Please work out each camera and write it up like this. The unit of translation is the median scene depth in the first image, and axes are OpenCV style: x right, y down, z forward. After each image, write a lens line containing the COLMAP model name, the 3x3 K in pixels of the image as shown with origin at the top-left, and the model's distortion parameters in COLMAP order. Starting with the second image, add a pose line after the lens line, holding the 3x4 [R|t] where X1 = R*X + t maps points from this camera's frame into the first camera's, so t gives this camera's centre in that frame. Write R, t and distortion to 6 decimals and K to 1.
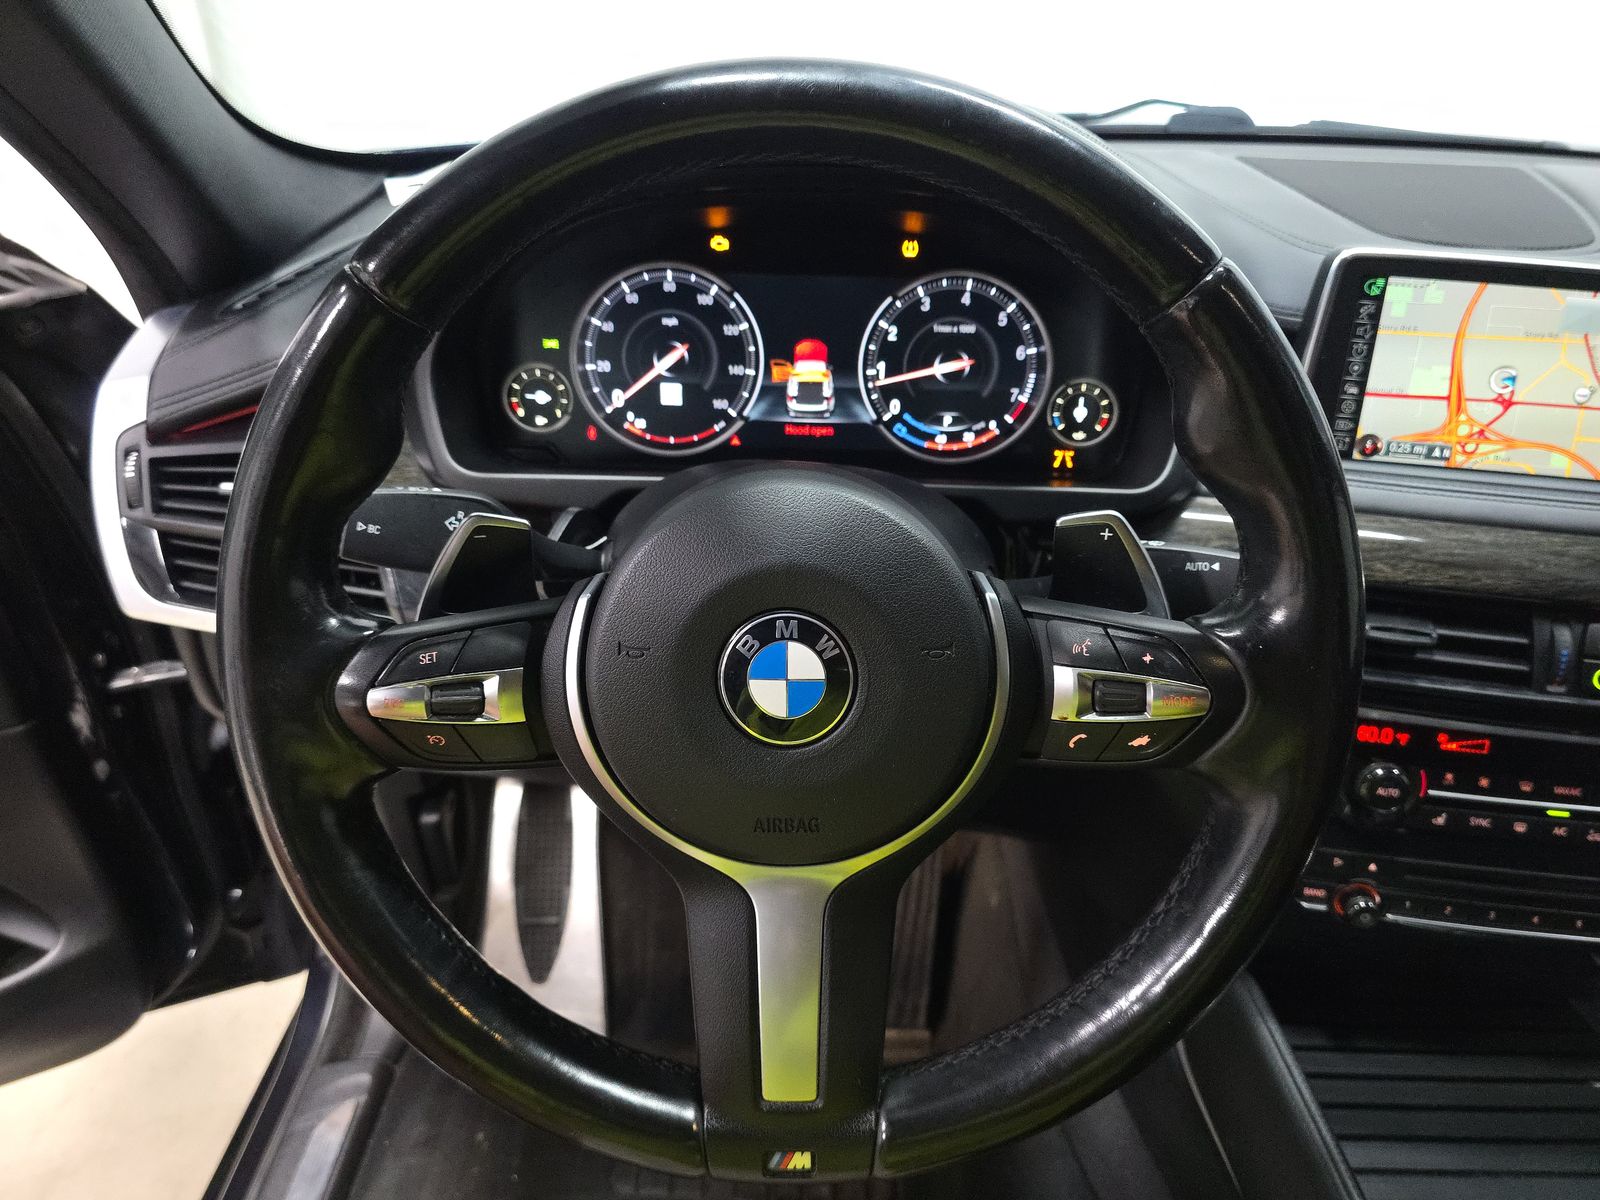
lens RADIAL K [[1271.1, 0, 803.7], [0, 1271.1, 608.4], [0, 0, 1]] dist [0.100873, -0.093881]
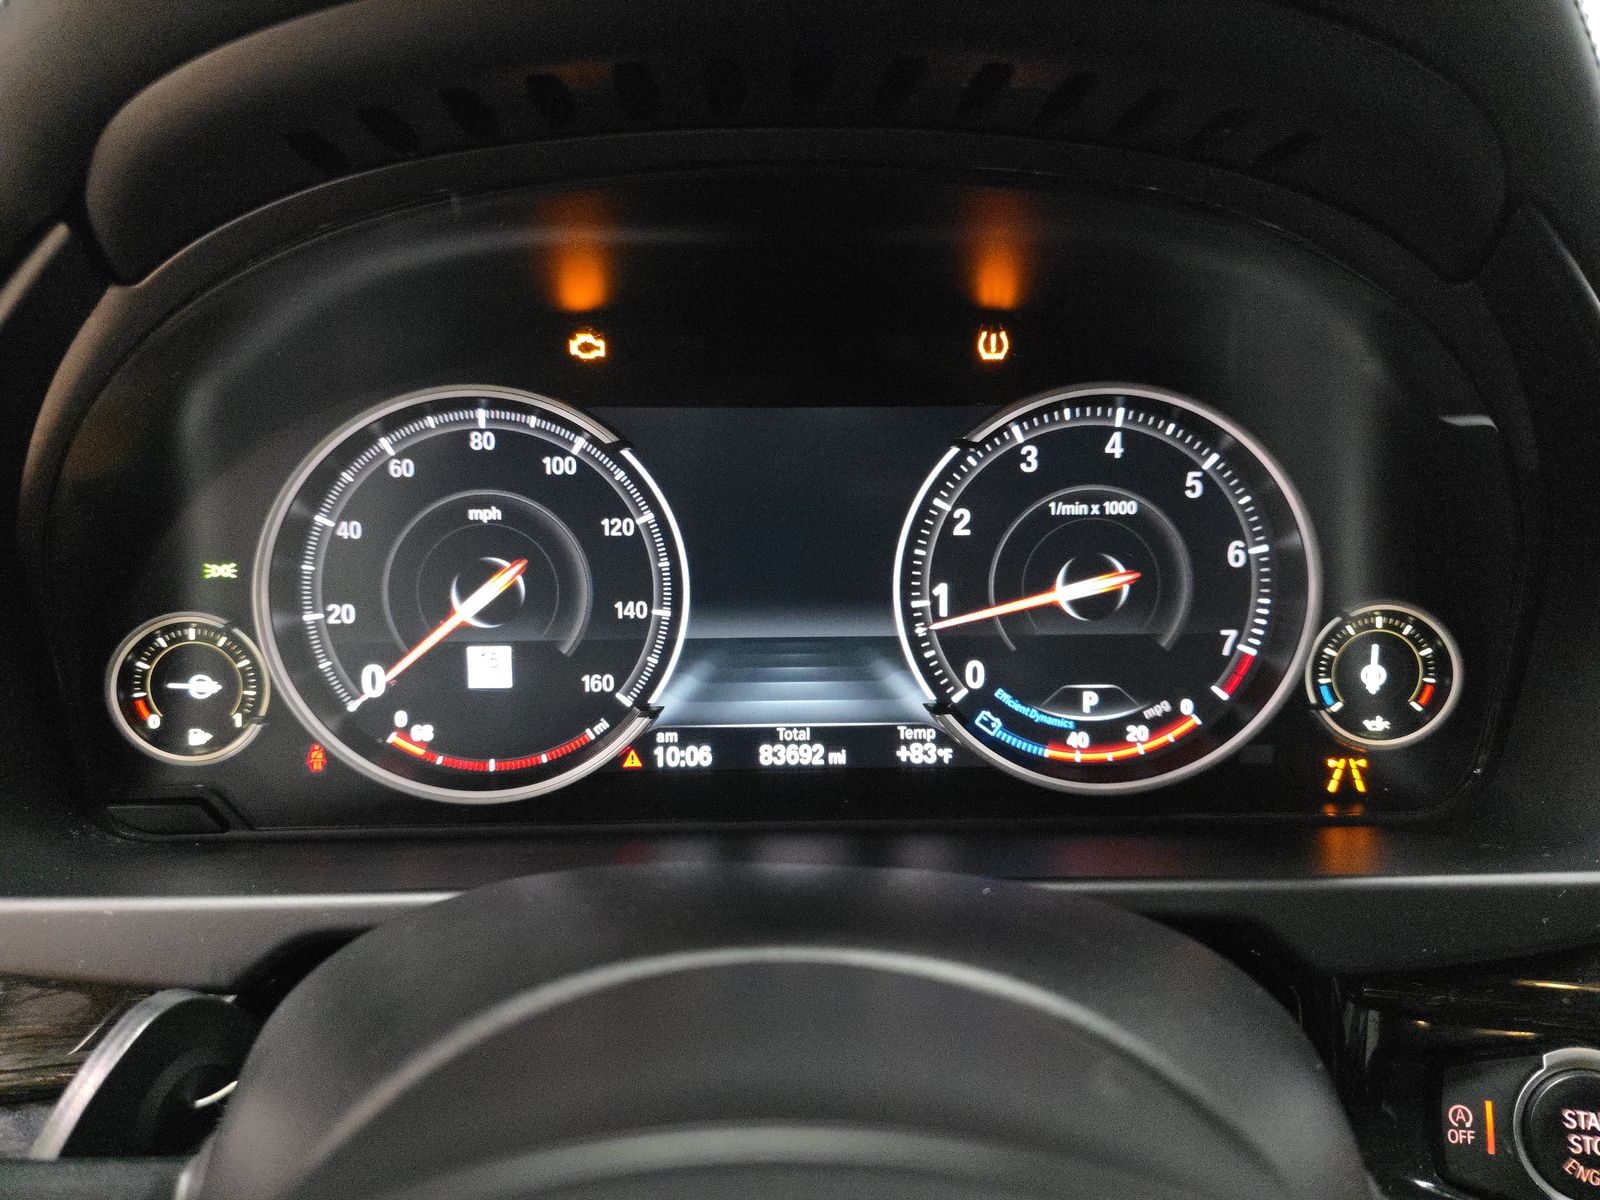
lens RADIAL K [[1271.1, 0, 812.2], [0, 1271.1, 588.9], [0, 0, 1]] dist [0.100873, -0.093881]
pose [[0.997366, -0.034059, 0.064042, -0.016609], [0.047234, 0.975012, -0.217072, -0.091862], [-0.055049, 0.219526, 0.974052, 0.551351]]
